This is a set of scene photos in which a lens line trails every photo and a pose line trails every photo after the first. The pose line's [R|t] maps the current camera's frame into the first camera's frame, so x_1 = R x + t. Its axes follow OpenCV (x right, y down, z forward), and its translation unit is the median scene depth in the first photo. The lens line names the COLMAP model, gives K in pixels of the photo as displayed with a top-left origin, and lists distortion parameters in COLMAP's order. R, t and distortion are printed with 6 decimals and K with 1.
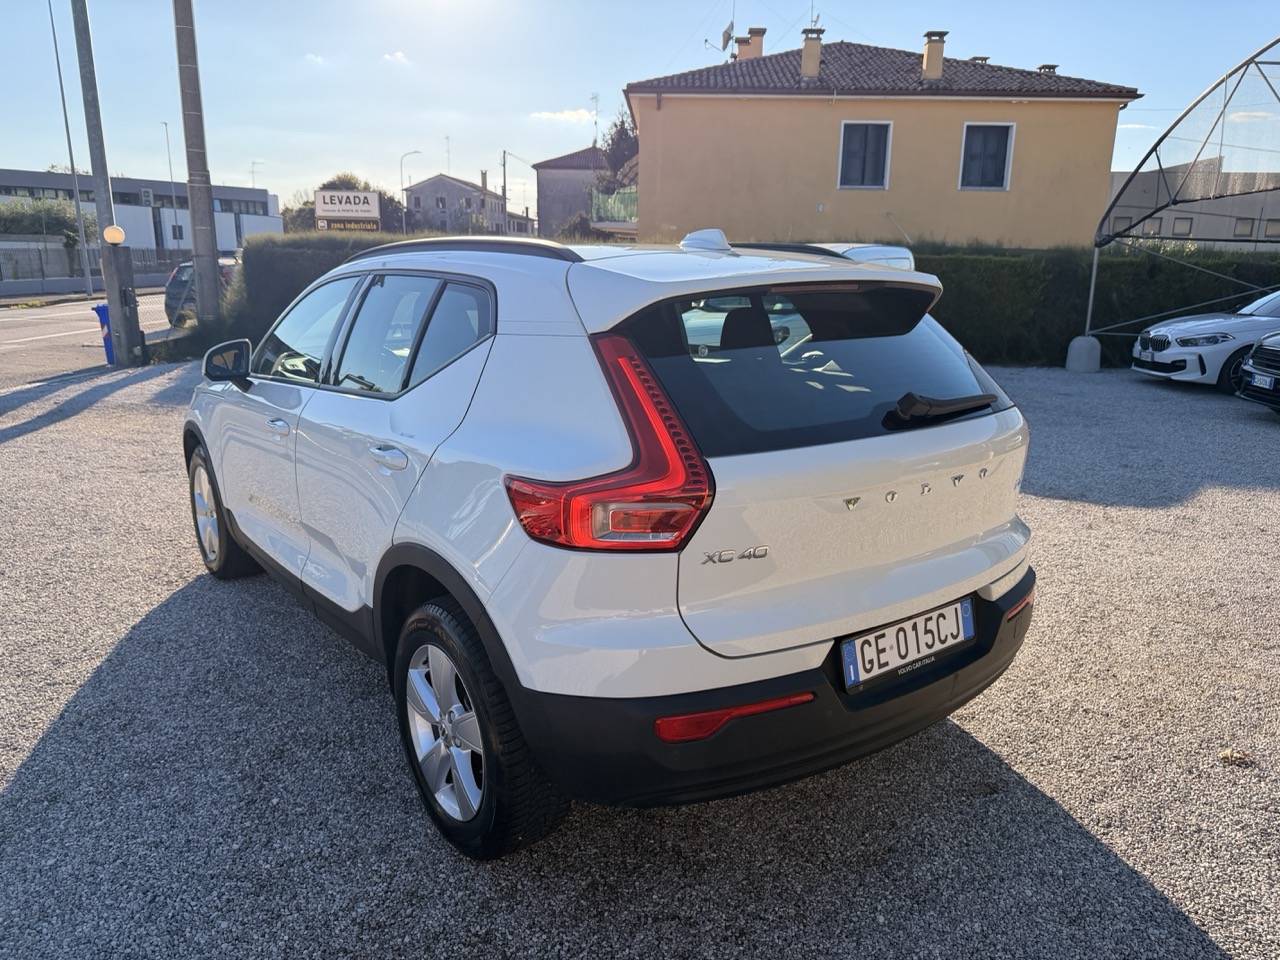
lens RADIAL K [[916.7, 0, 633.1], [0, 916.7, 484.2], [0, 0, 1]] dist [0.006598, -0.007261]
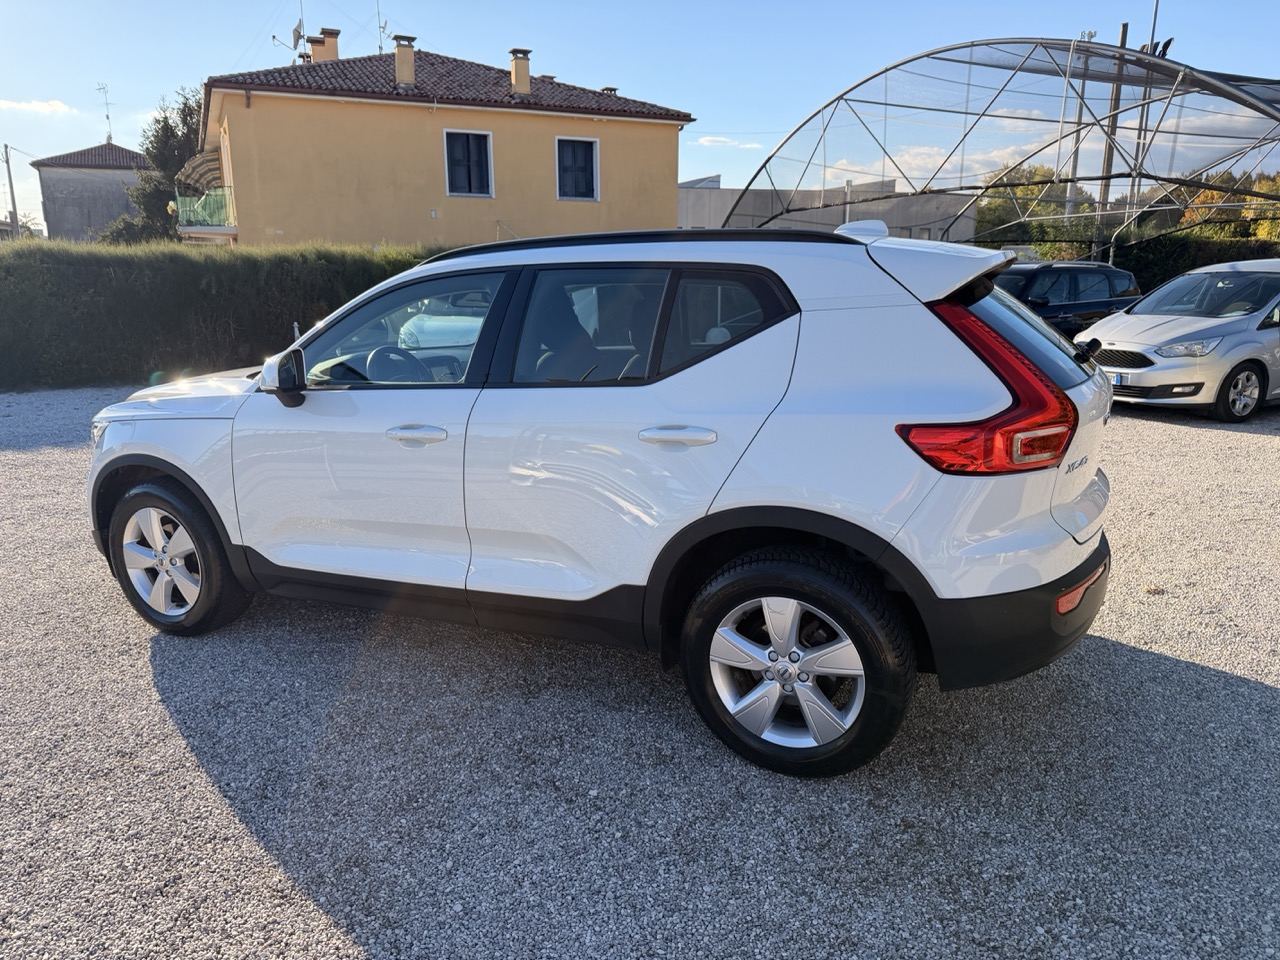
lens RADIAL K [[916.7, 0, 633.1], [0, 916.7, 484.2], [0, 0, 1]] dist [0.006598, -0.007261]
pose [[0.885046, -0.125792, 0.448186, -0.092823], [0.129529, 0.991321, 0.022447, -0.000417], [-0.447120, 0.038186, 0.893658, 0.010031]]
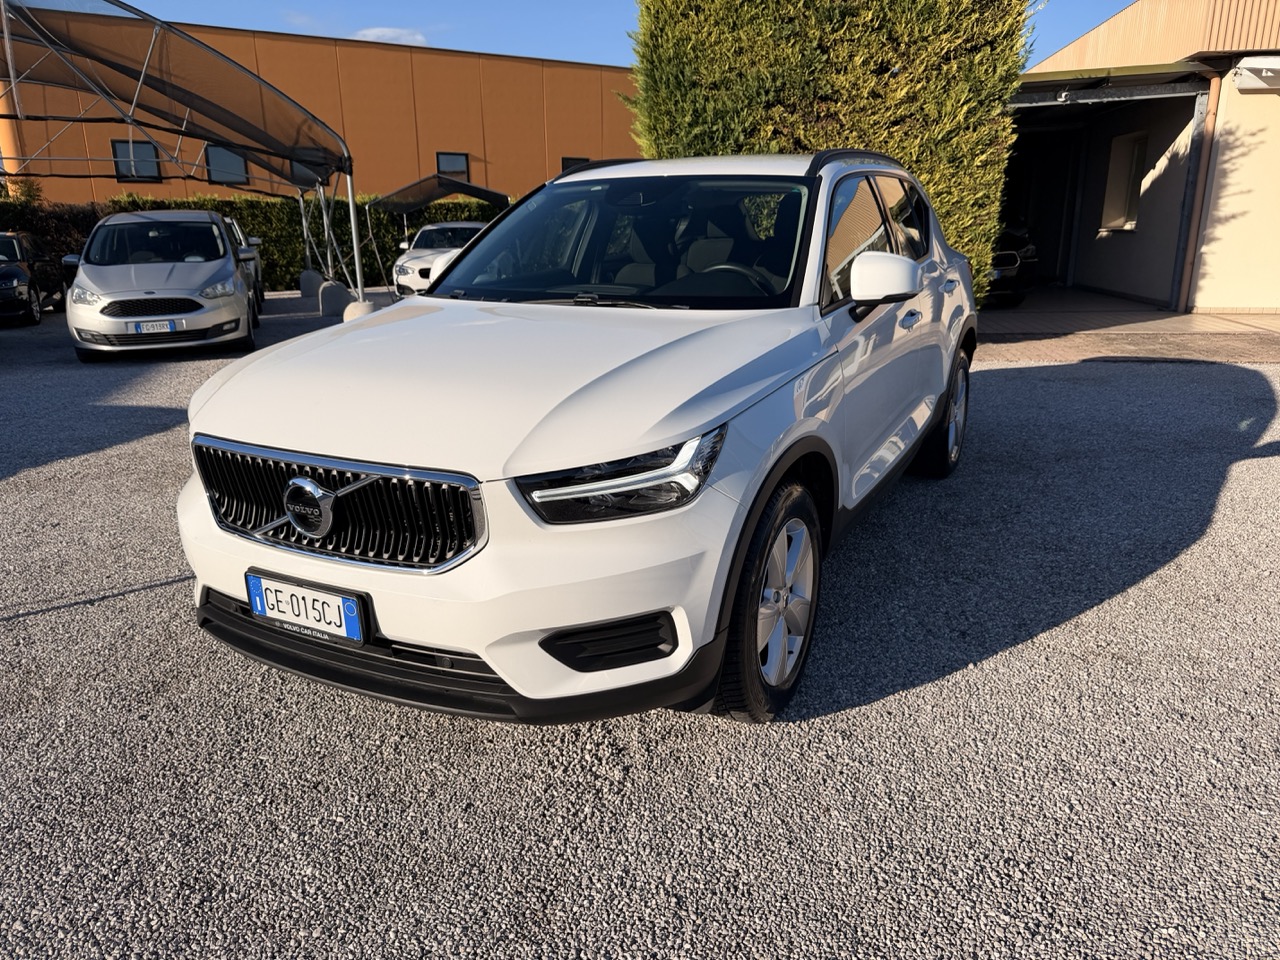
lens RADIAL K [[909.2, 0, 643.9], [0, 909.2, 487.3], [0, 0, 1]] dist [0.005123, -0.005725]
pose [[-0.428929, -0.257907, 0.865739, -0.180226], [0.220343, 0.899559, 0.377150, -0.050928], [-0.876053, 0.352530, -0.329019, 0.244651]]
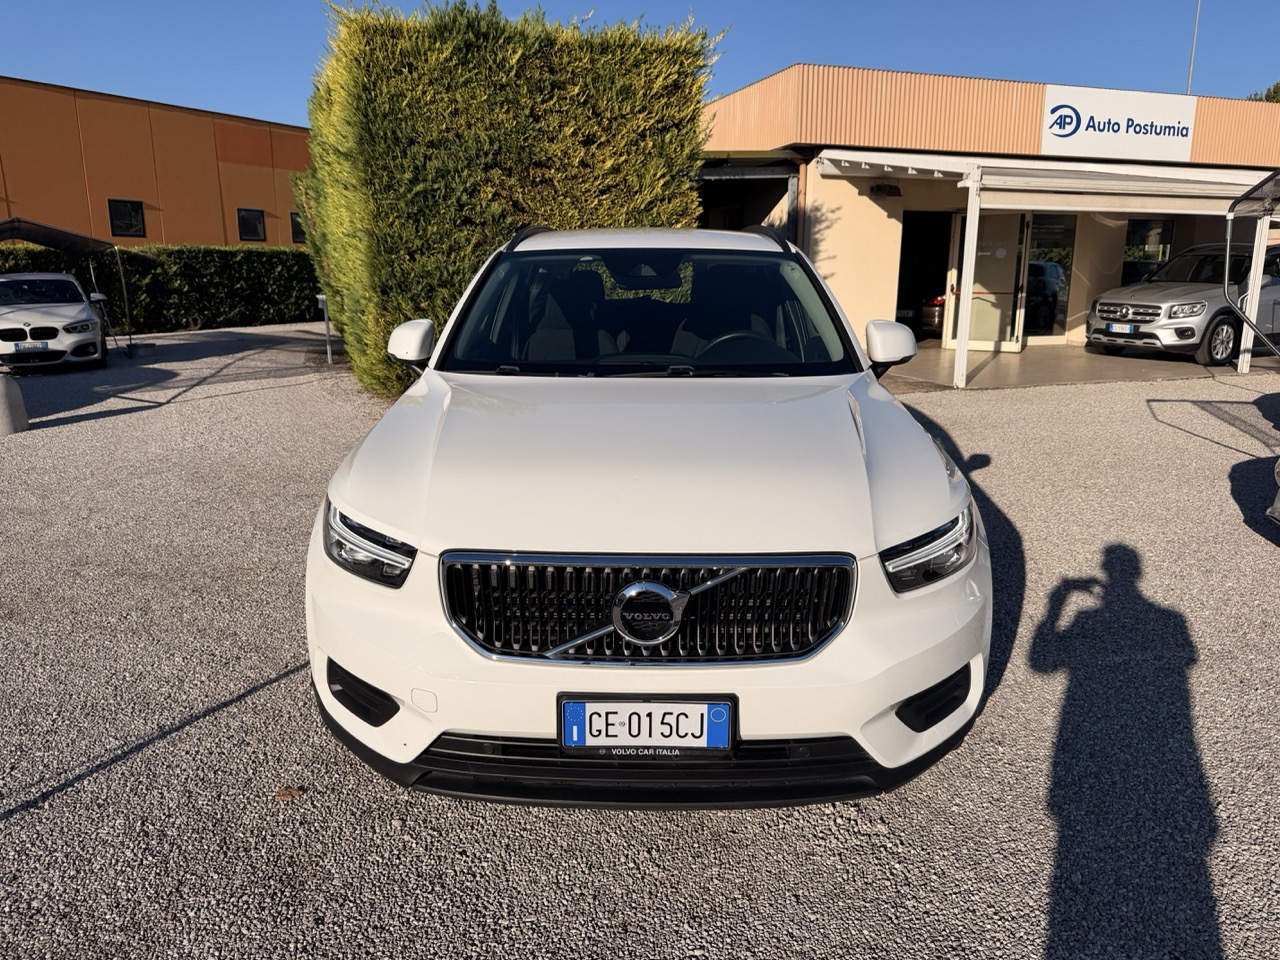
lens RADIAL K [[902.2, 0, 640.0], [0, 902.2, 480.0], [0, 0, 1]] dist [0.076804, -0.105890]
pose [[-0.790581, -0.145761, 0.594756, -0.136037], [0.139258, 0.903013, 0.406418, -0.066575], [-0.596312, 0.404131, -0.693607, 0.296130]]
